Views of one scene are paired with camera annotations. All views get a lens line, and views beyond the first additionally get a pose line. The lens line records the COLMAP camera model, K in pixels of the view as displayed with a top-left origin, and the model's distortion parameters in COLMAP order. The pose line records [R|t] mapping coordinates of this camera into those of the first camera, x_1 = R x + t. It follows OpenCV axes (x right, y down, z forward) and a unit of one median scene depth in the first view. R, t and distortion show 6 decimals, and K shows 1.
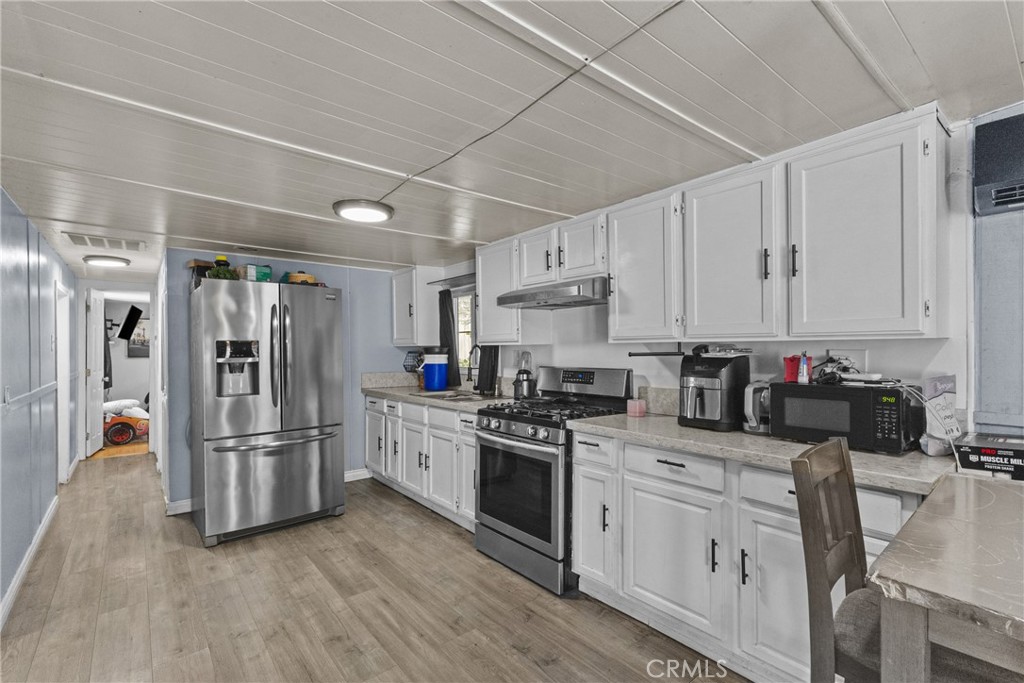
lens RADIAL K [[463.7, 0, 509.8], [0, 463.7, 345.1], [0, 0, 1]] dist [0.000529, 0.000019]
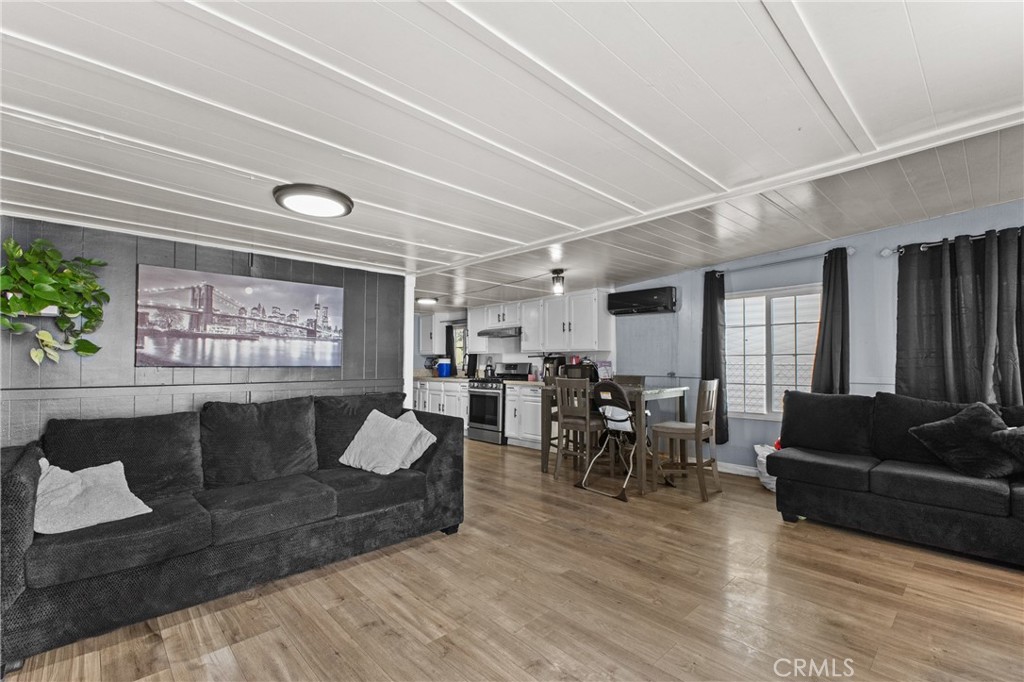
lens RADIAL K [[463.7, 0, 516.4], [0, 463.7, 347.2], [0, 0, 1]] dist [0.000529, 0.000019]
pose [[0.997306, 0.012424, 0.072291, -0.000668], [-0.010145, 0.999443, -0.031802, 0.044339], [-0.072646, 0.030983, 0.996876, -1.403716]]
